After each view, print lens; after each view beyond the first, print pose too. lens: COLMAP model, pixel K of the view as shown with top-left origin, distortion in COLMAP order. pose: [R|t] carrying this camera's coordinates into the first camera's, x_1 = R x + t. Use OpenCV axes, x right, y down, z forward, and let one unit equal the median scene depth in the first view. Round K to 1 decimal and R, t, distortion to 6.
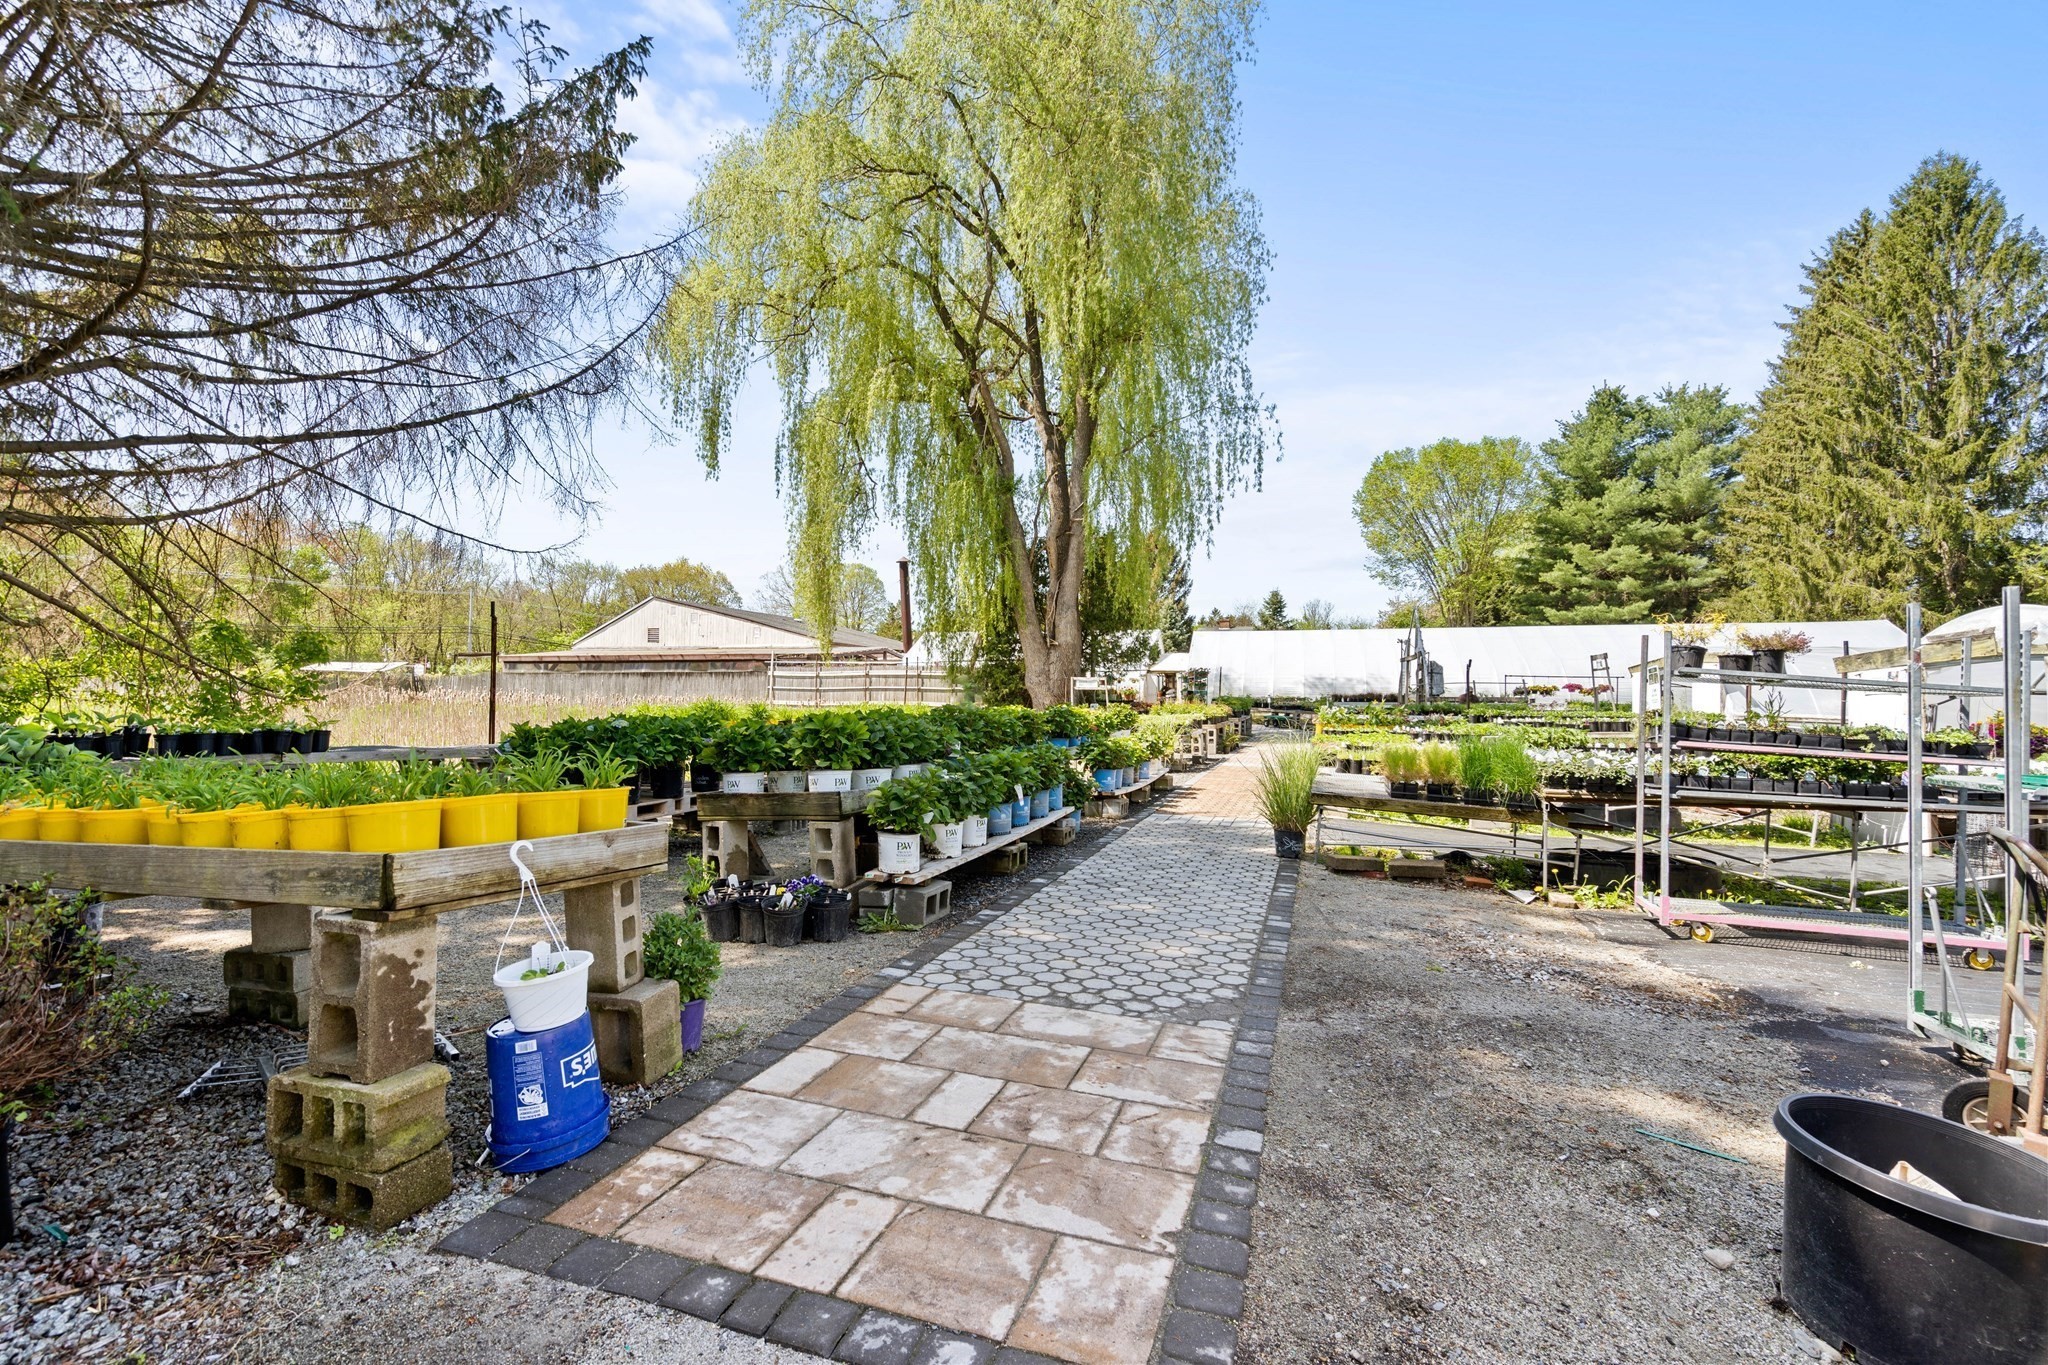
lens RADIAL K [[933.1, 0, 1015.2], [0, 933.1, 681.4], [0, 0, 1]] dist [-0.003175, 0.000328]
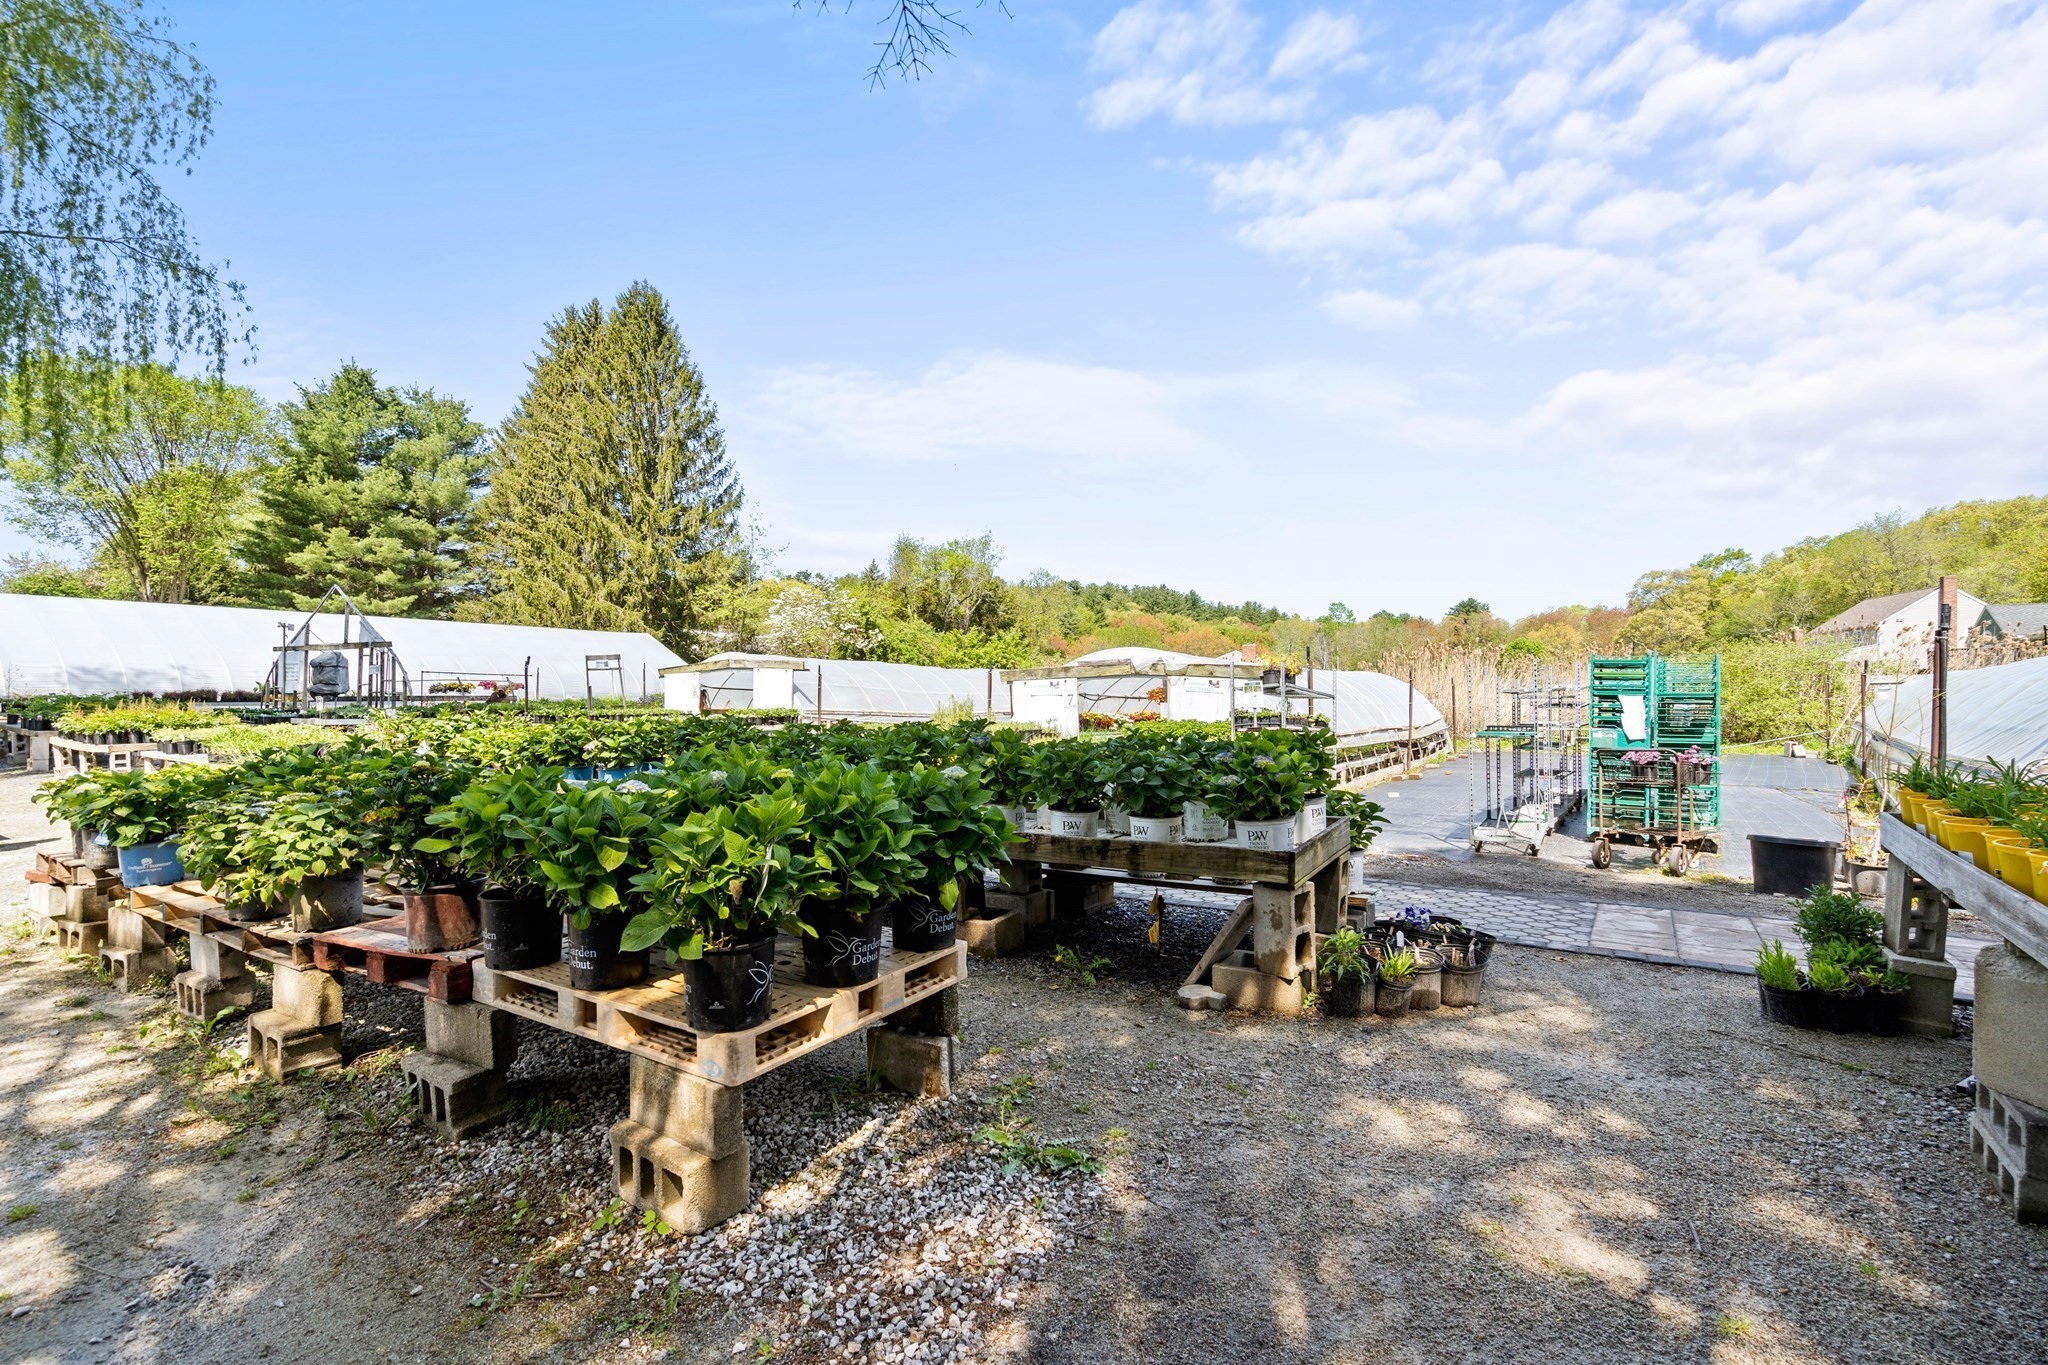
lens RADIAL K [[933.1, 0, 1015.2], [0, 933.1, 681.4], [0, 0, 1]] dist [-0.003175, 0.000328]
pose [[0.246896, 0.008579, 0.969004, -0.123198], [-0.014349, 0.999884, -0.005197, -0.000175], [-0.968936, -0.012621, 0.246991, 0.123205]]
